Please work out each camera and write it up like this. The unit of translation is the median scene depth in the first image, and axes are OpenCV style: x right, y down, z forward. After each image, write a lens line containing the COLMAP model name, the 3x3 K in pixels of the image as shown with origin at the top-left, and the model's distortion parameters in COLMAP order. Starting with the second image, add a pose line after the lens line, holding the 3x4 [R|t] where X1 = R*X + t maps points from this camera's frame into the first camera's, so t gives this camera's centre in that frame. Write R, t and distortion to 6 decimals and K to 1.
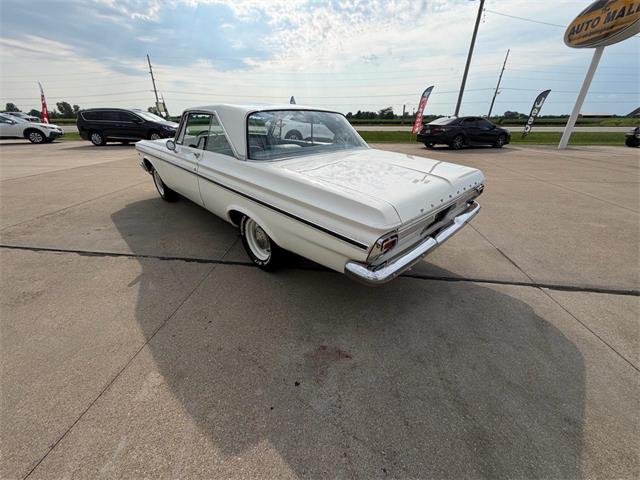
lens RADIAL K [[257.1, 0, 320.7], [0, 257.1, 240.1], [0, 0, 1]] dist [-0.005300, 0.001795]
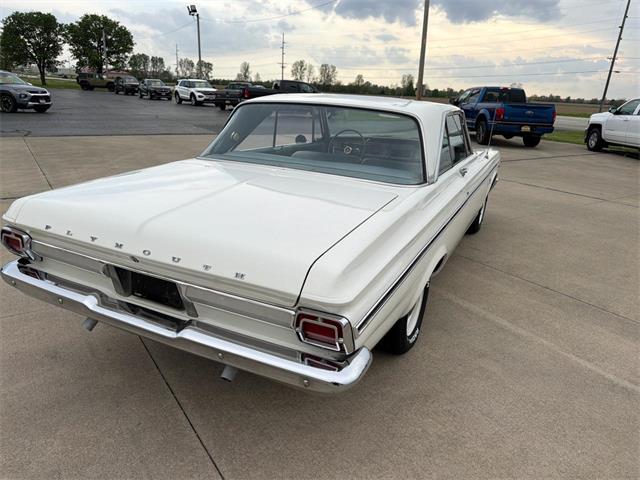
lens RADIAL K [[456.7, 0, 319.5], [0, 456.7, 240.6], [0, 0, 1]] dist [0.028328, -0.033419]
pose [[0.322265, 0.296488, -0.899022, 0.976962], [-0.458146, 0.879907, 0.125956, -0.320404], [0.828400, 0.371292, 0.419398, 0.587405]]
